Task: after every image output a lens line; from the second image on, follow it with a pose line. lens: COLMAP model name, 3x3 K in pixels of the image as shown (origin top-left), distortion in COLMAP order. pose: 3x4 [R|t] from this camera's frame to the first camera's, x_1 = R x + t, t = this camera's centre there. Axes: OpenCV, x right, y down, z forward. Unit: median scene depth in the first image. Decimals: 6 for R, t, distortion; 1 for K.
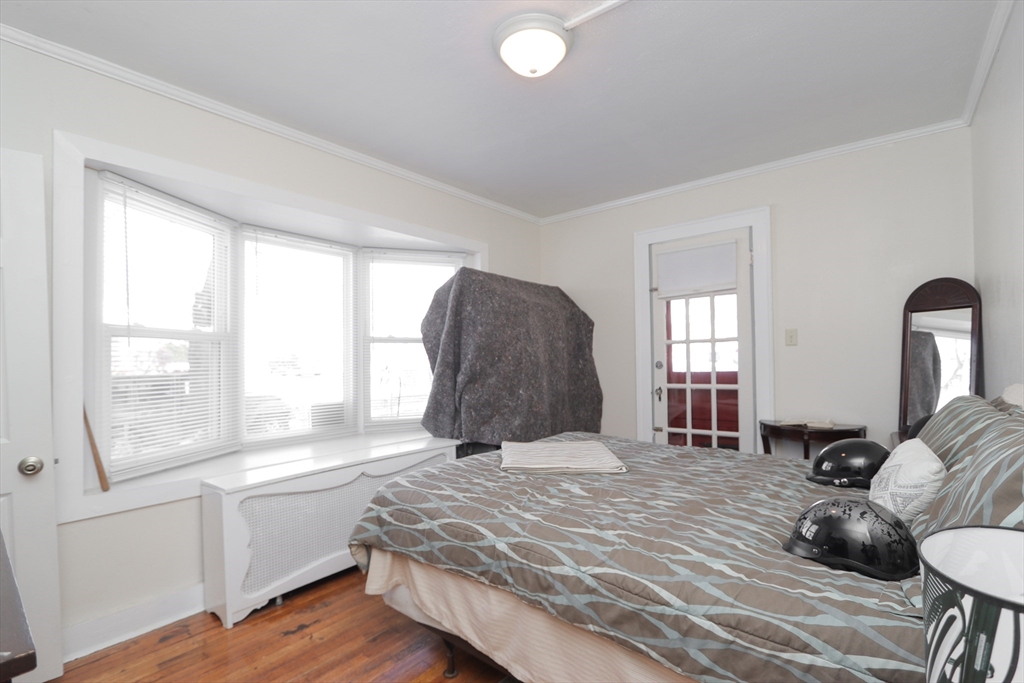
lens RADIAL K [[468.2, 0, 511.1], [0, 468.2, 355.7], [0, 0, 1]] dist [-0.013041, 0.000847]
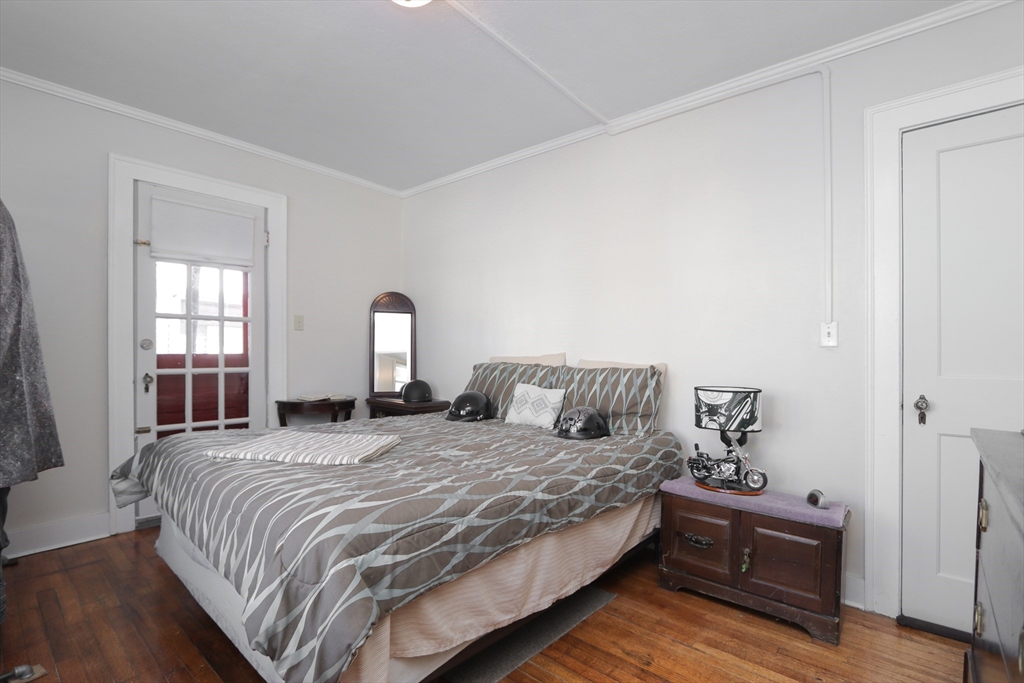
lens RADIAL K [[468.2, 0, 511.1], [0, 468.2, 355.7], [0, 0, 1]] dist [-0.013041, 0.000847]
pose [[0.051689, 0.015909, 0.998537, -0.515907], [-0.016467, 0.999751, -0.015076, 0.050774], [-0.998527, -0.015663, 0.051938, 0.481126]]
